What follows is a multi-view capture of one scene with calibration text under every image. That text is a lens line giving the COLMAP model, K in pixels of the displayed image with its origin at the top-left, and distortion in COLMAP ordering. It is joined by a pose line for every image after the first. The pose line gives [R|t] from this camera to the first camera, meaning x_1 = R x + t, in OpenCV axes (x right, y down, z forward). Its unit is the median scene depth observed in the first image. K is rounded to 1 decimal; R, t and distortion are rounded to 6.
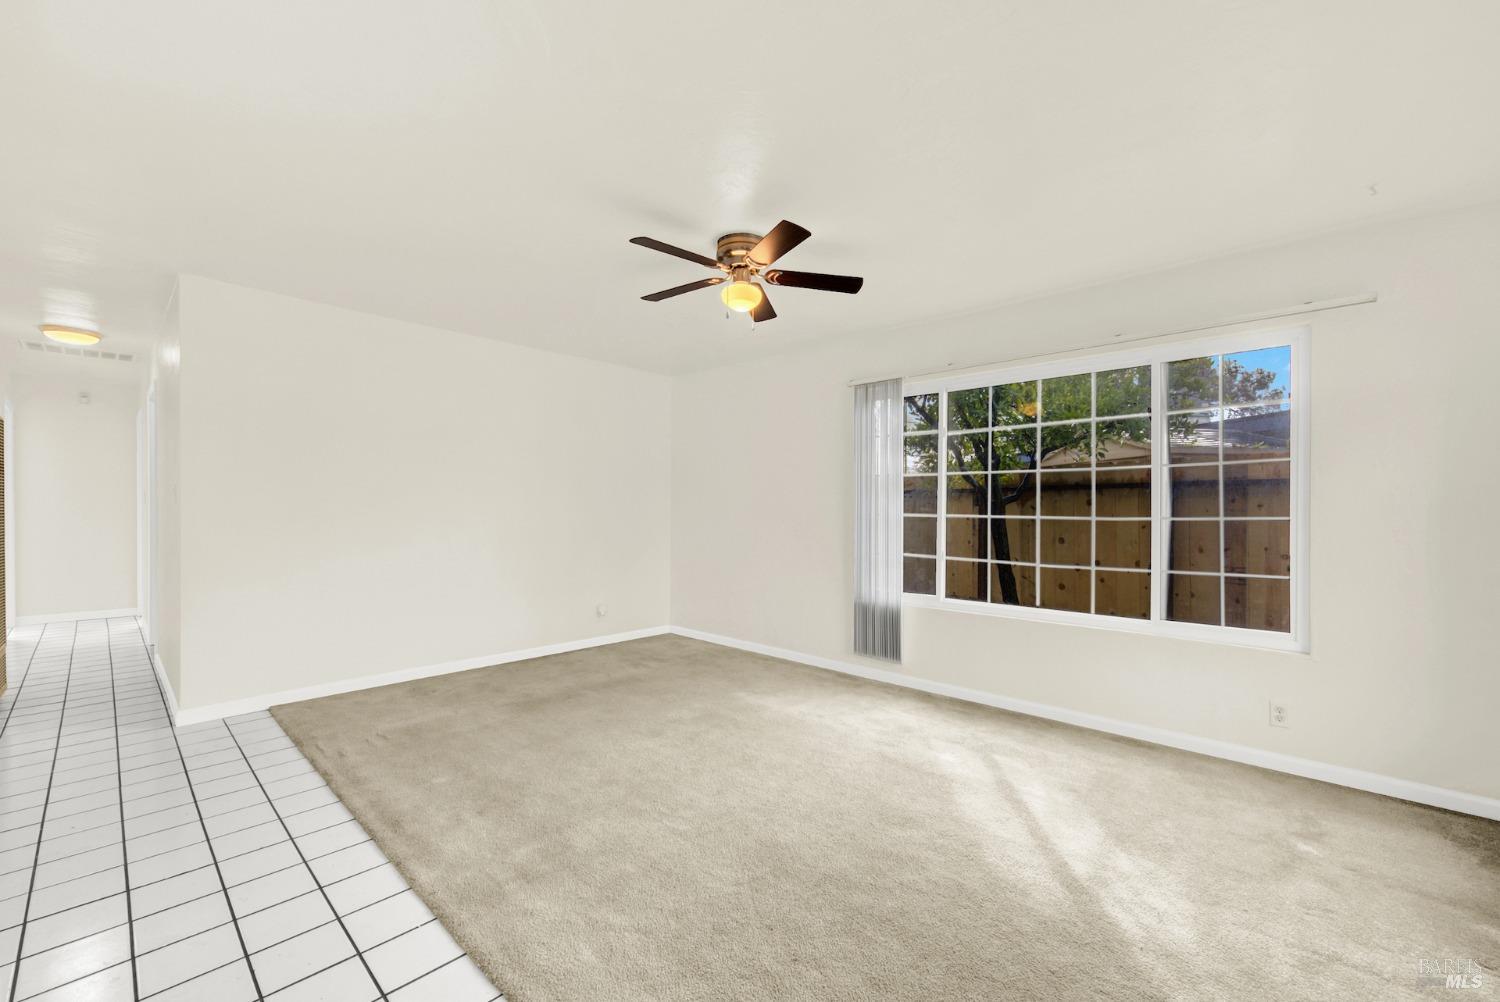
lens RADIAL K [[613.5, 0, 759.8], [0, 613.5, 507.9], [0, 0, 1]] dist [0.000548, -0.001147]
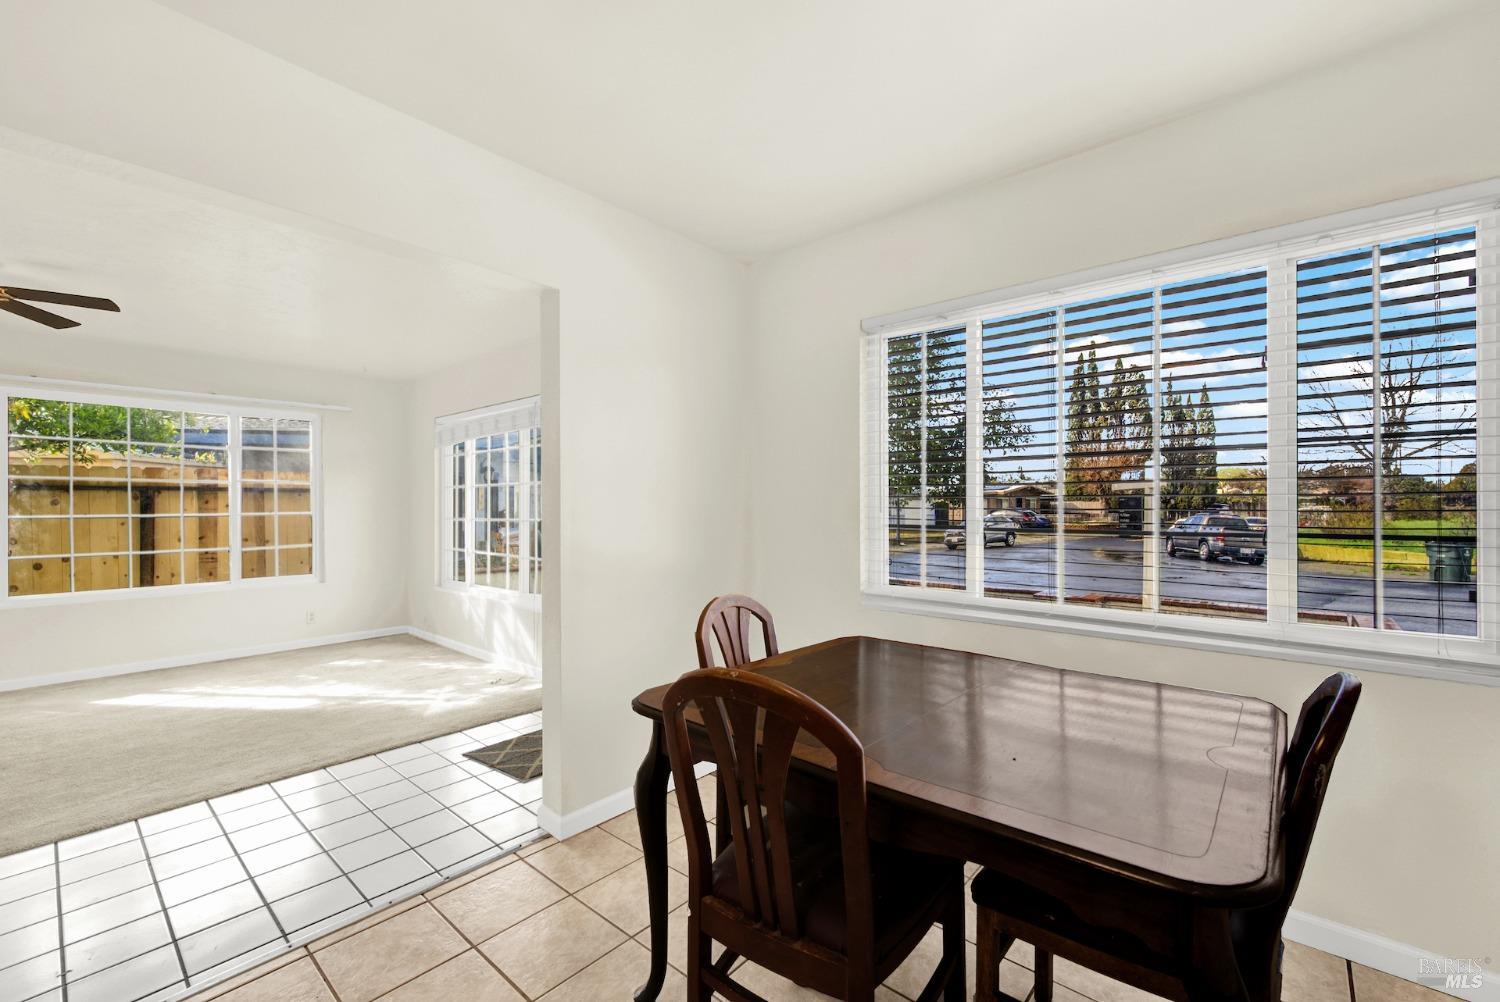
lens RADIAL K [[613.5, 0, 749.9], [0, 613.5, 510.4], [0, 0, 1]] dist [0.000548, -0.001147]
pose [[-0.031314, -0.013147, 0.999423, -0.865210], [0.003997, 0.999904, 0.013279, -0.009049], [-0.999502, 0.004411, -0.031259, -0.230626]]
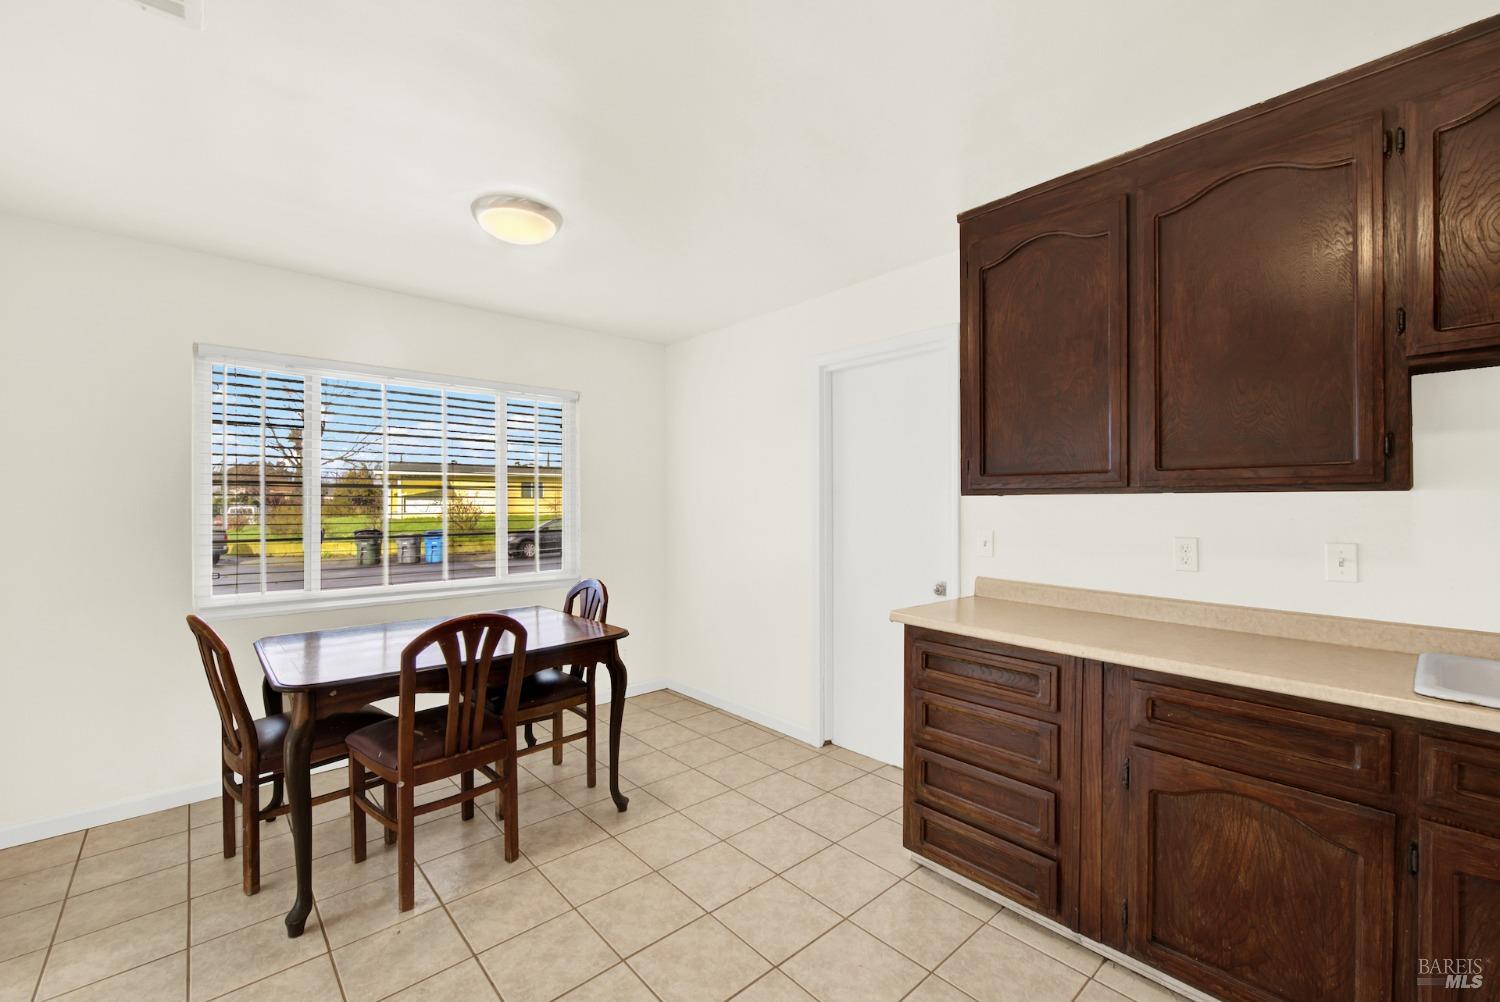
lens RADIAL K [[613.5, 0, 775.8], [0, 613.5, 502.2], [0, 0, 1]] dist [0.000548, -0.001147]
pose [[-0.995986, -0.002558, 0.089473, -0.908015], [-0.002388, 0.999995, 0.002009, -0.035200], [-0.089478, 0.001787, -0.995987, 0.310392]]
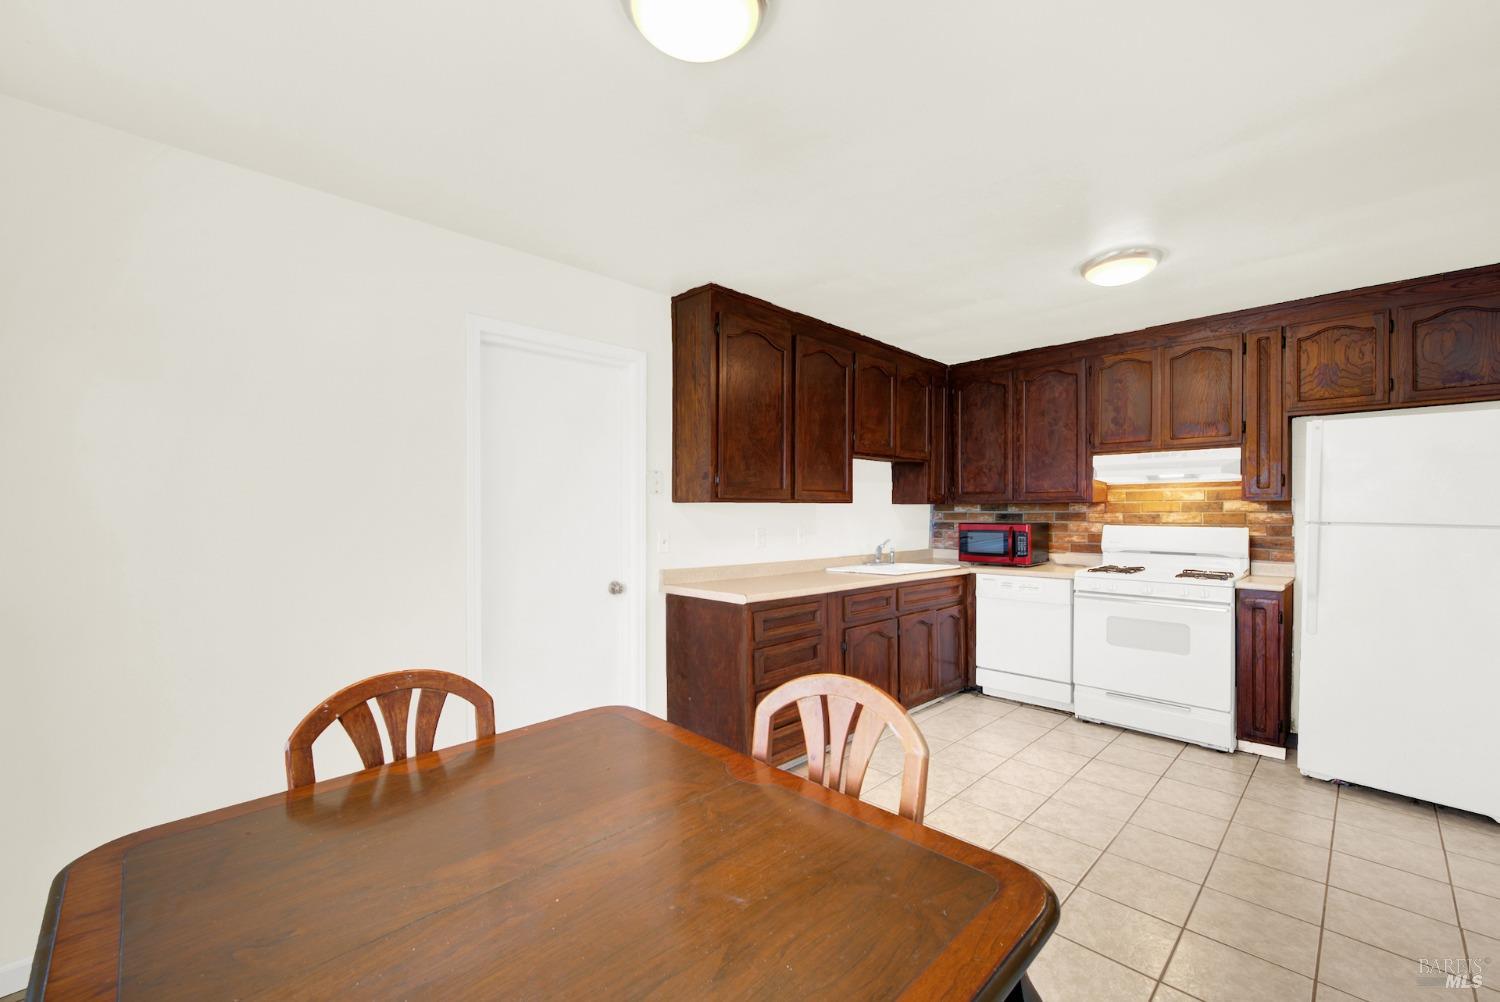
lens RADIAL K [[613.5, 0, 750.3], [0, 613.5, 516.0], [0, 0, 1]] dist [0.000548, -0.001147]
pose [[-0.040780, 0.004722, -0.999157, -0.199878], [-0.002551, 0.999985, 0.004830, -0.026170], [0.999165, 0.002746, -0.040767, -0.287329]]
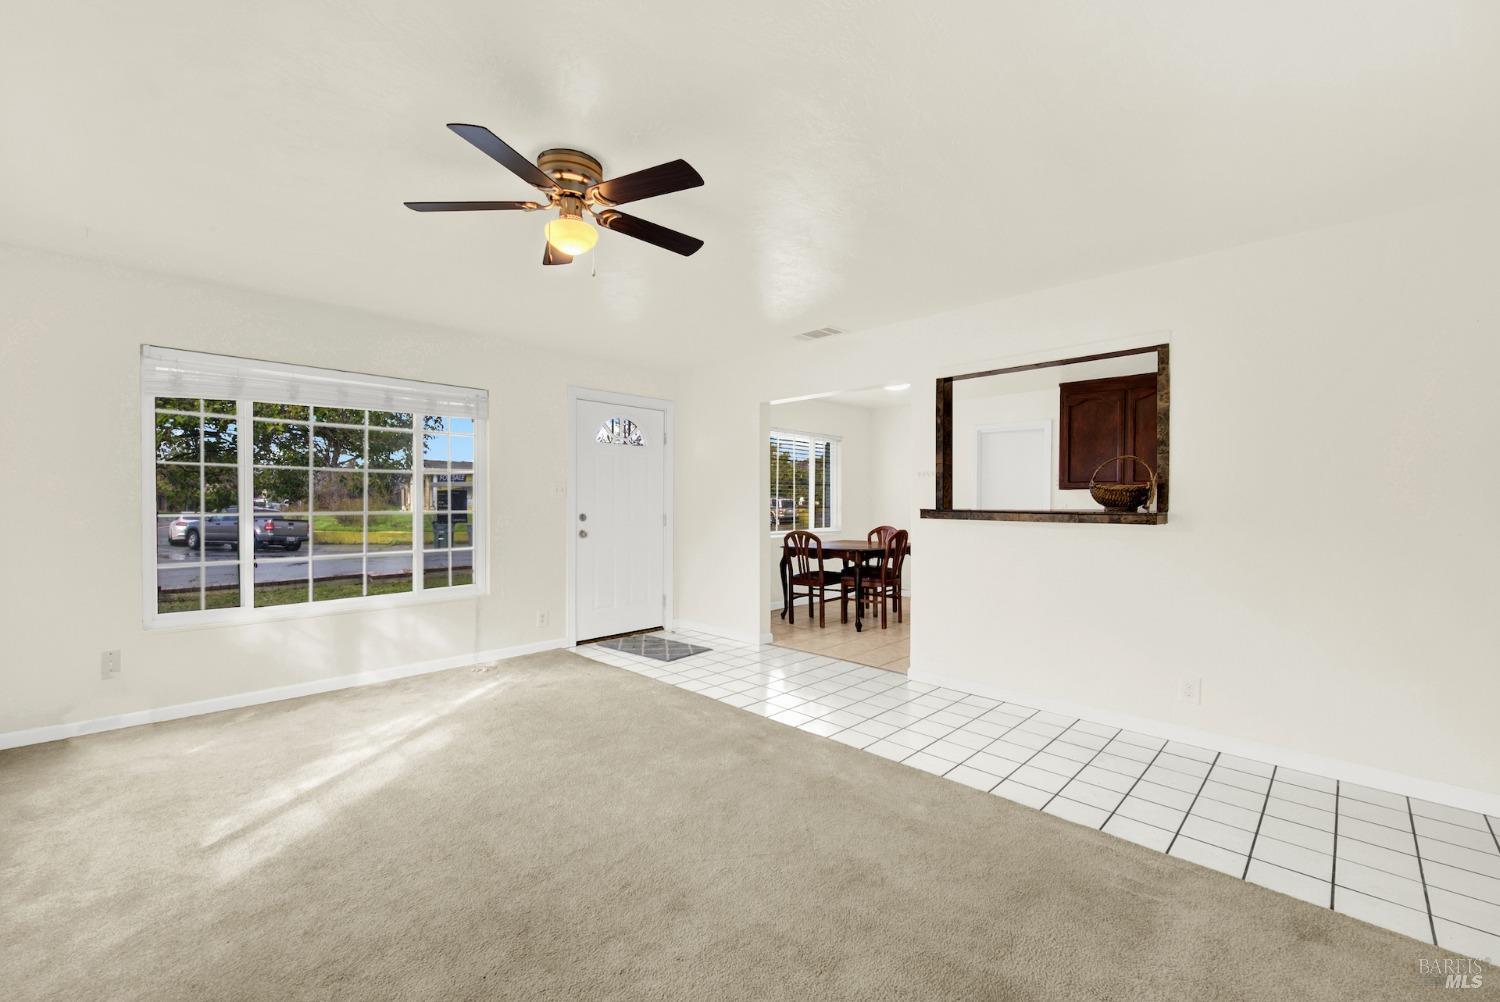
lens RADIAL K [[613.5, 0, 751.6], [0, 613.5, 504.8], [0, 0, 1]] dist [0.000548, -0.001147]
pose [[-0.999411, -0.011320, 0.032386, -0.226094], [-0.011038, 0.999900, 0.008888, -0.004276], [-0.032483, 0.008525, -0.999436, 1.417177]]
